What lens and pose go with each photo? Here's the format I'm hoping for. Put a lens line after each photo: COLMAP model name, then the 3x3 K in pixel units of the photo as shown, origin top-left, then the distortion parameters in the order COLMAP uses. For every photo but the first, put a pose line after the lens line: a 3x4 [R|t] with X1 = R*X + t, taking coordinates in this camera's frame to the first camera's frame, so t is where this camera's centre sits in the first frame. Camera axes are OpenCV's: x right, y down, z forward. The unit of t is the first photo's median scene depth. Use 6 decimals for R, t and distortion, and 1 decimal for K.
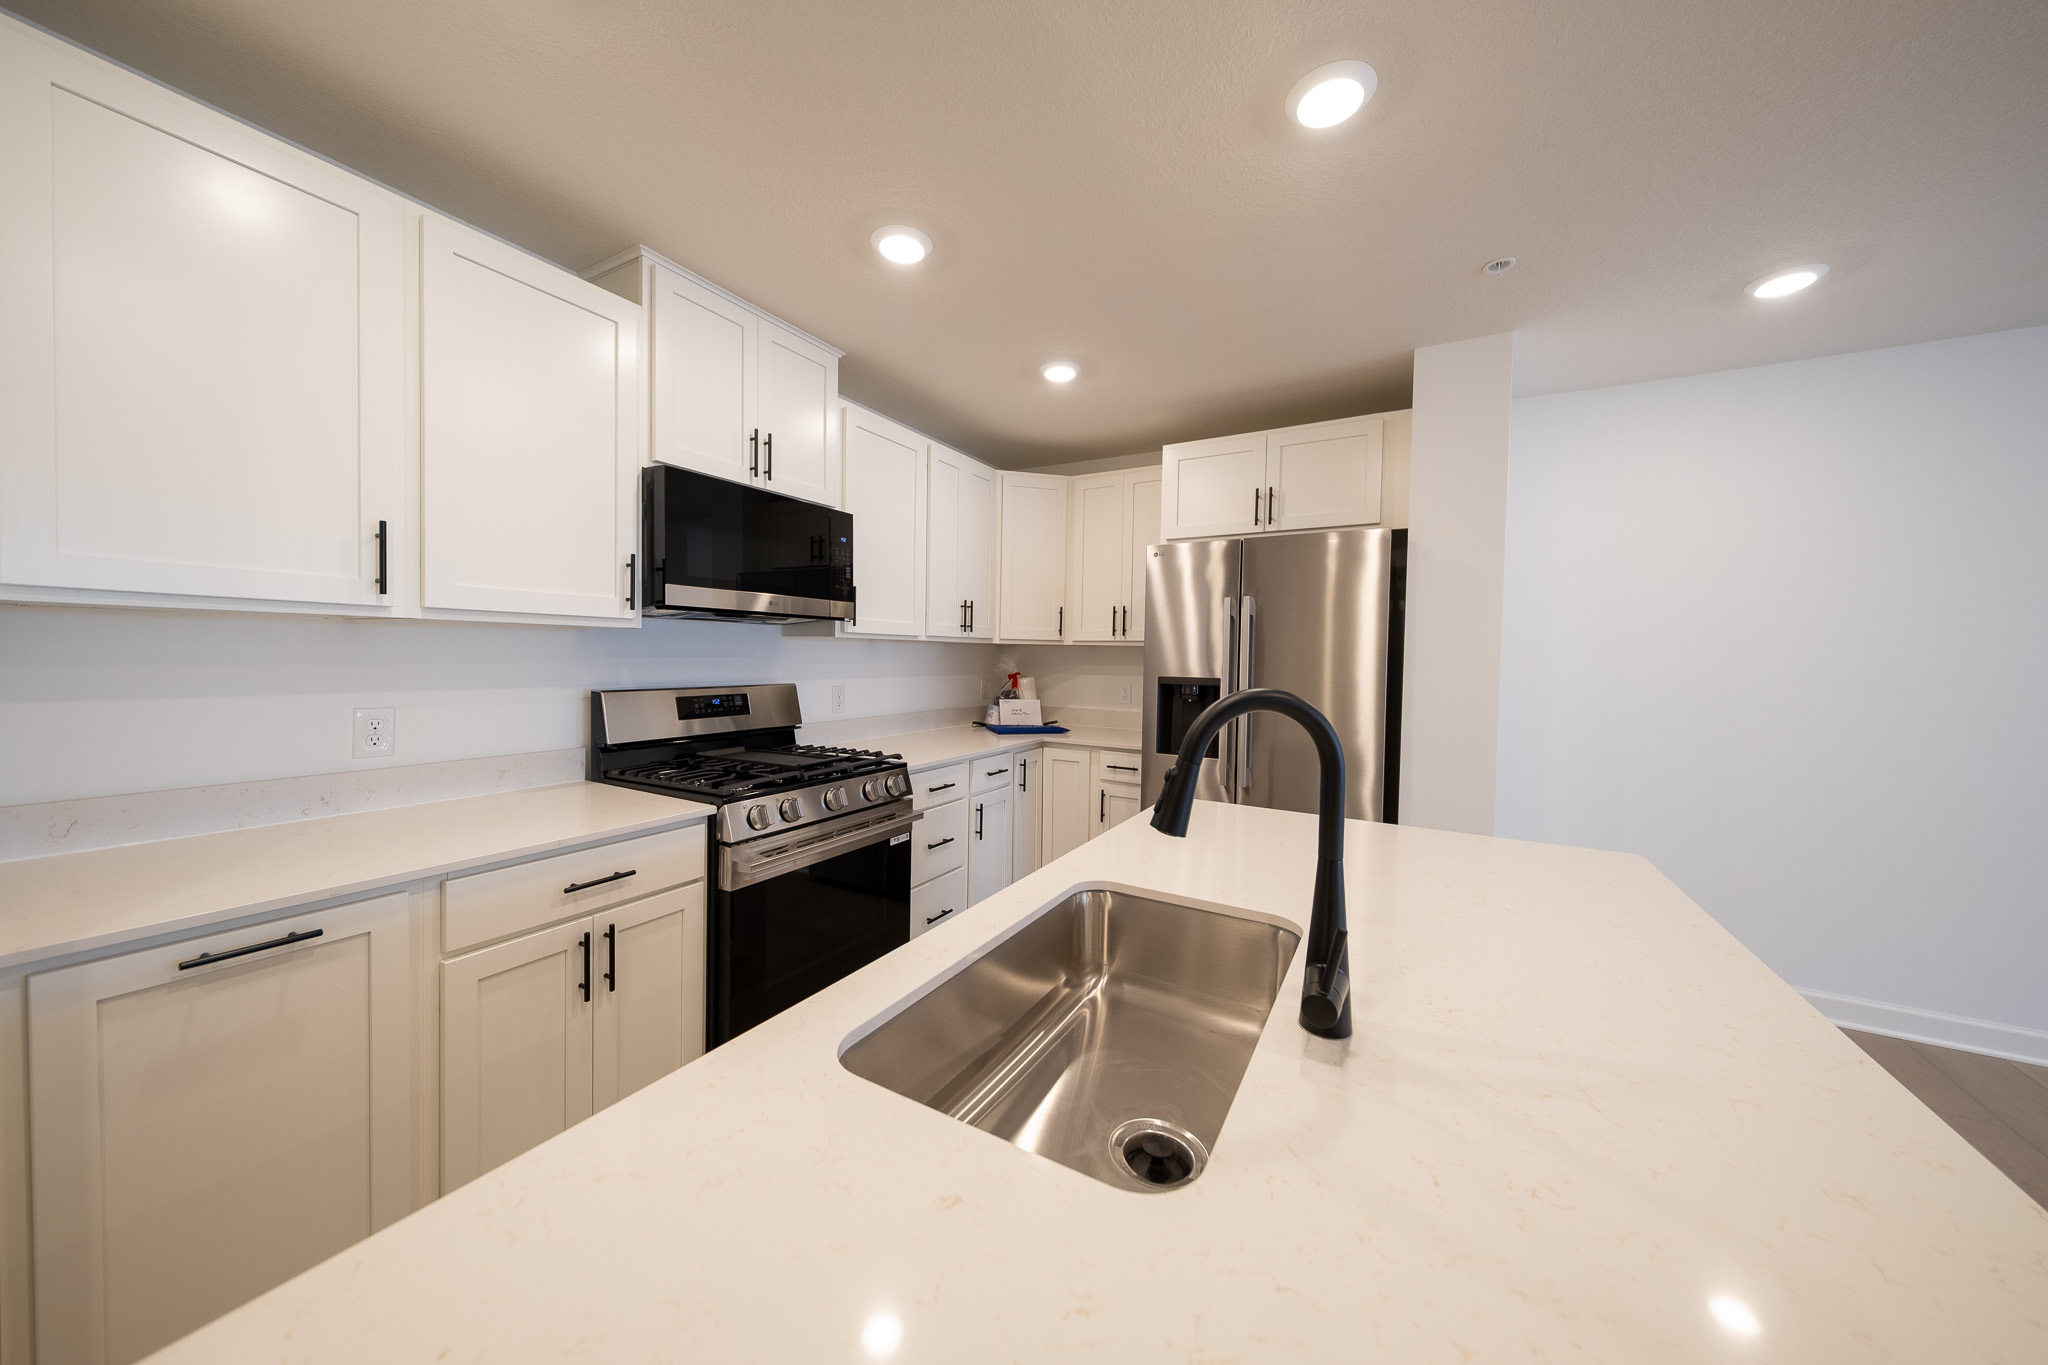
lens RADIAL K [[678.9, 0, 1021.1], [0, 678.9, 675.4], [0, 0, 1]] dist [0.002384, -0.002526]
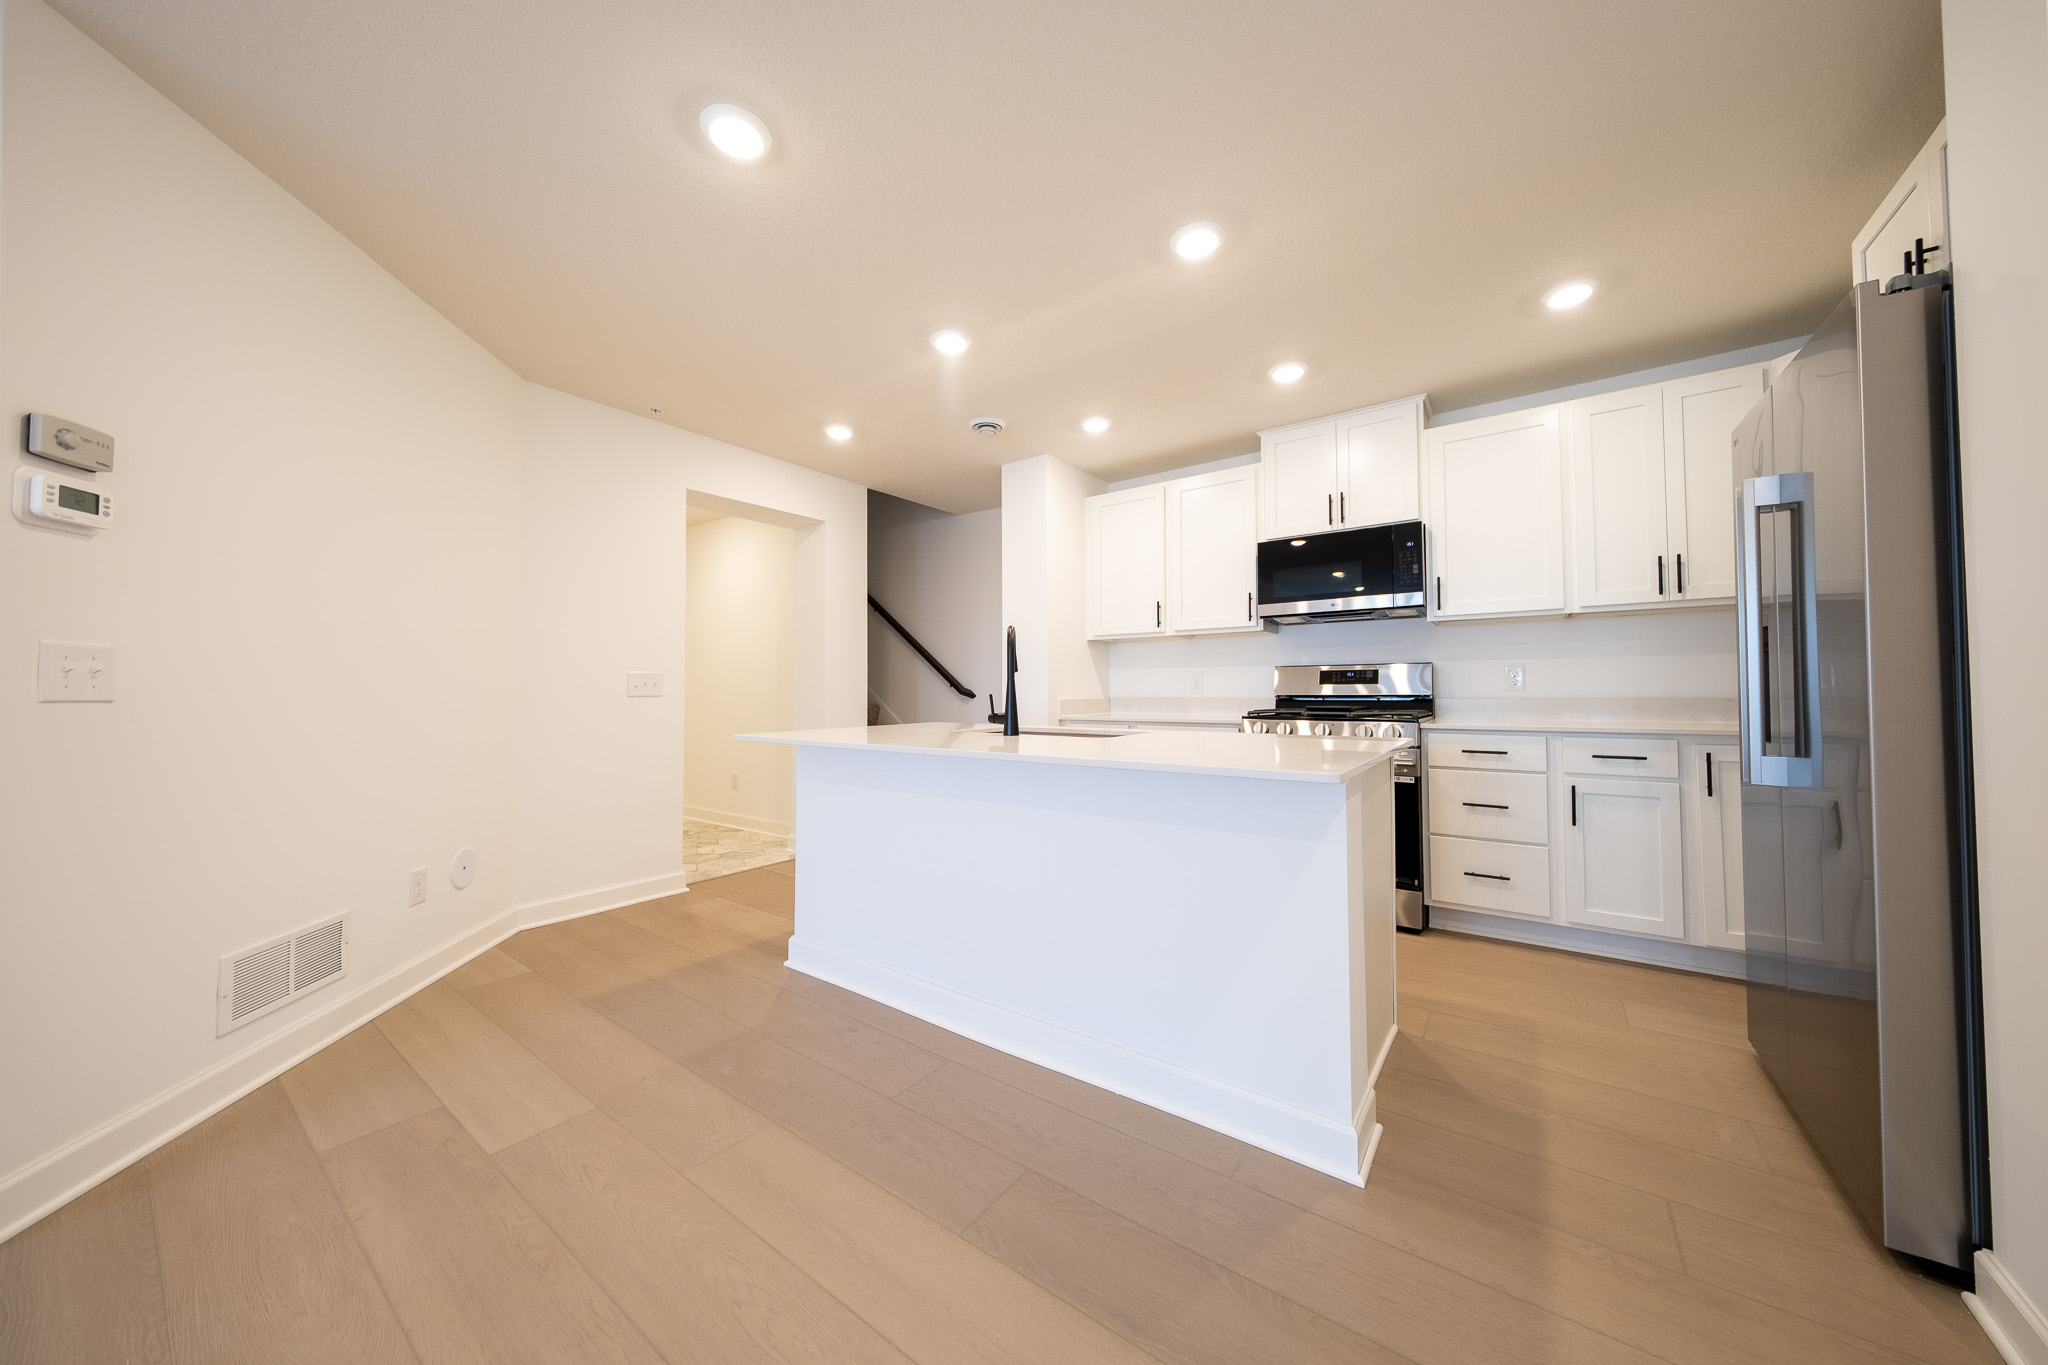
lens RADIAL K [[678.9, 0, 1021.1], [0, 678.9, 675.4], [0, 0, 1]] dist [0.002384, -0.002526]
pose [[-0.106725, -0.038675, -0.993536, 1.122792], [-0.027741, 0.998970, -0.035907, 0.116474], [0.993901, 0.023730, -0.107688, 0.441683]]
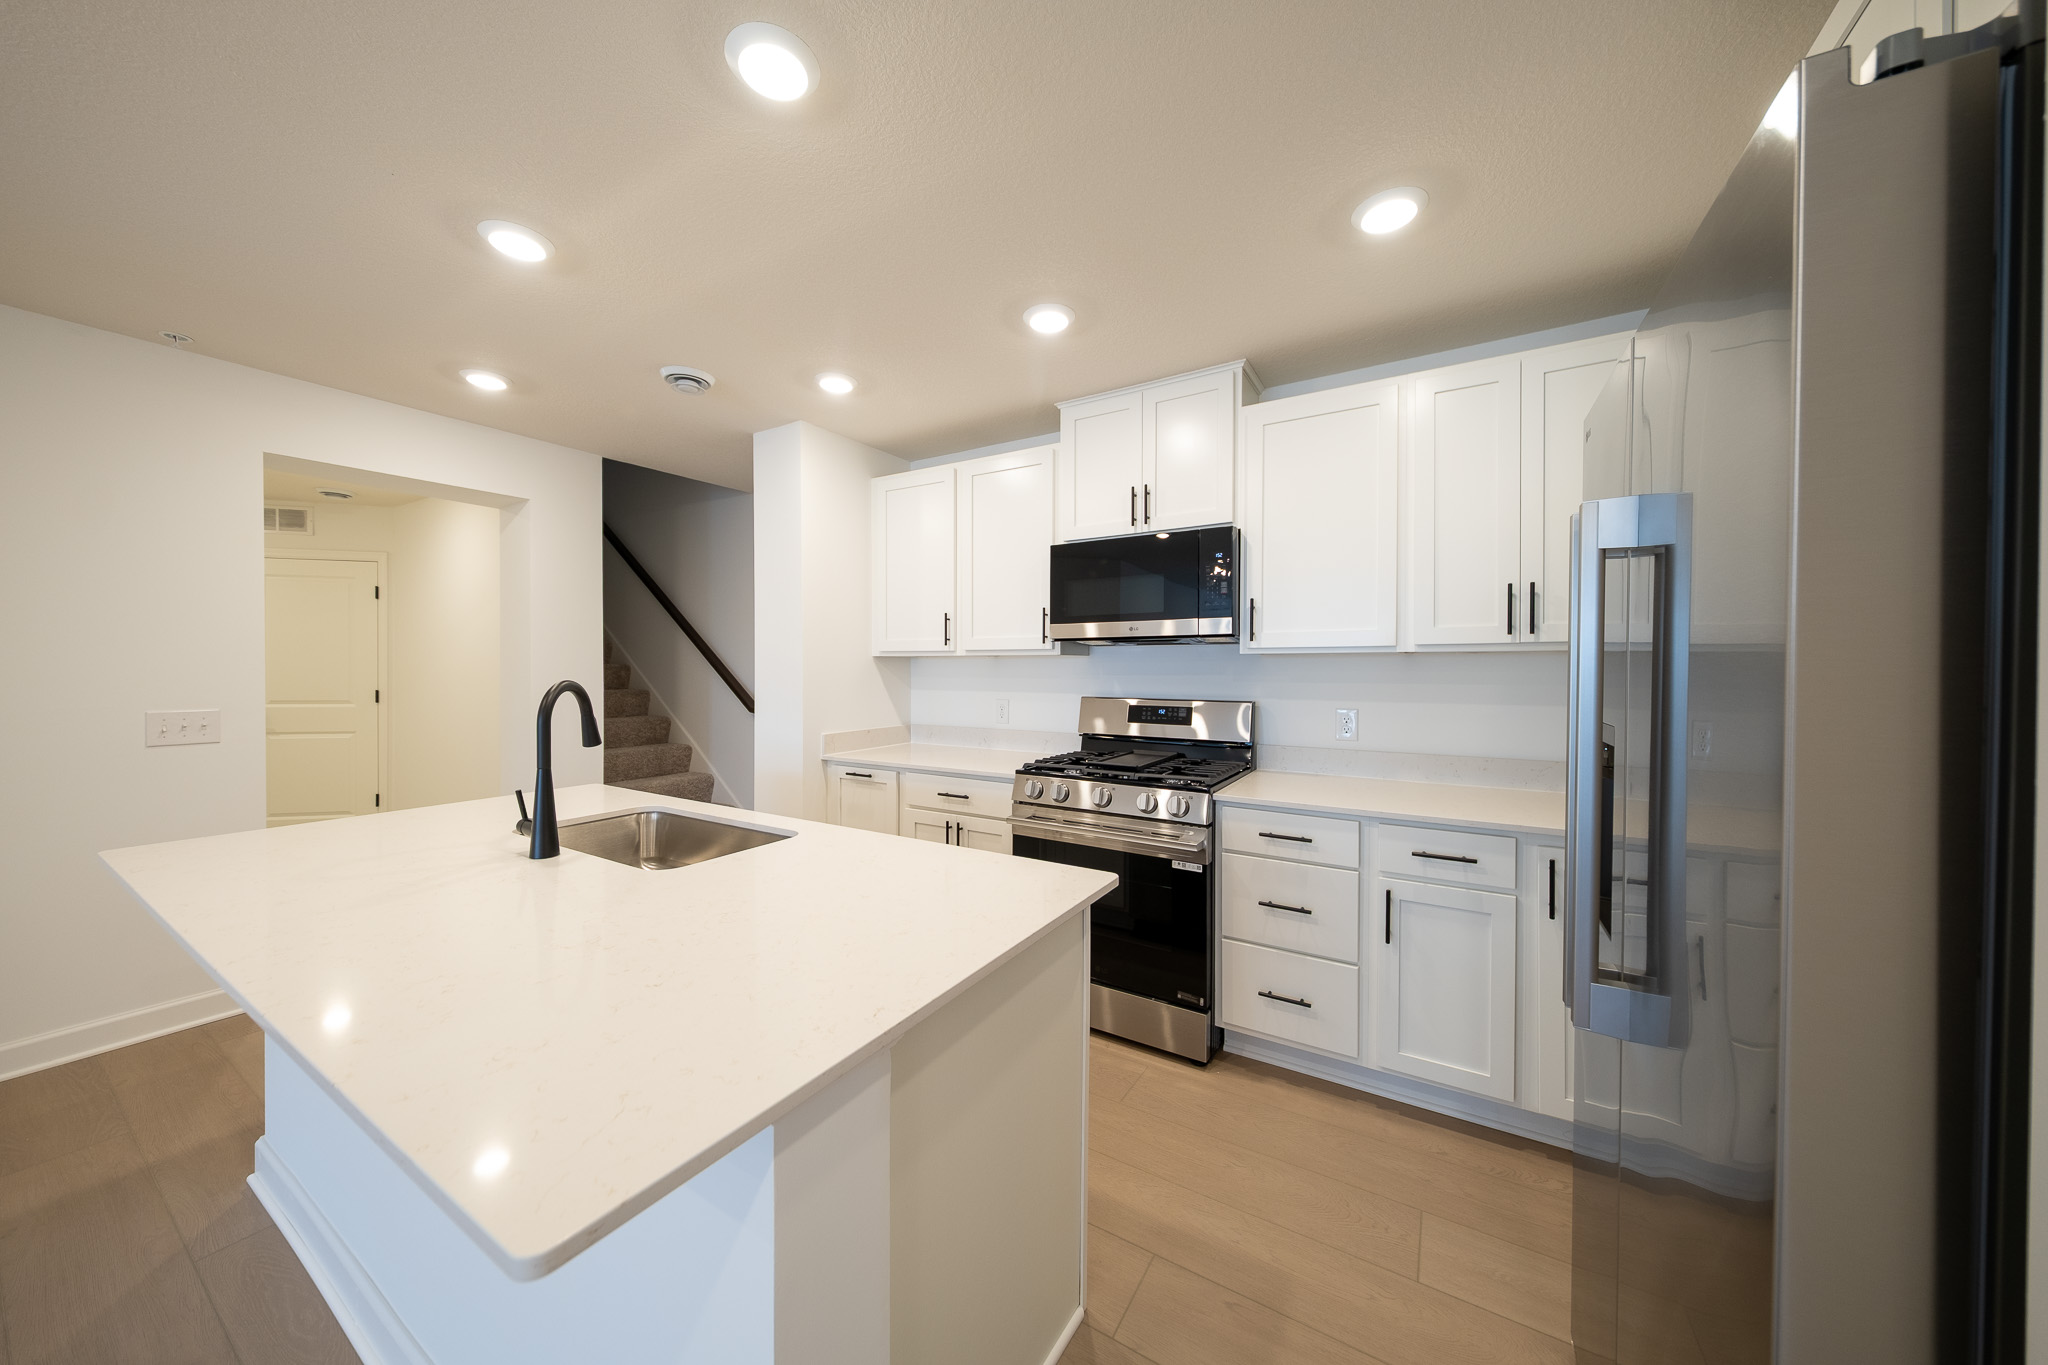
lens RADIAL K [[678.9, 0, 1021.1], [0, 678.9, 675.4], [0, 0, 1]] dist [0.002384, -0.002526]
pose [[-0.025591, -0.003347, -0.999667, 0.767620], [-0.033827, 0.999425, -0.002481, -0.014022], [0.999100, 0.033753, -0.025690, 0.781432]]
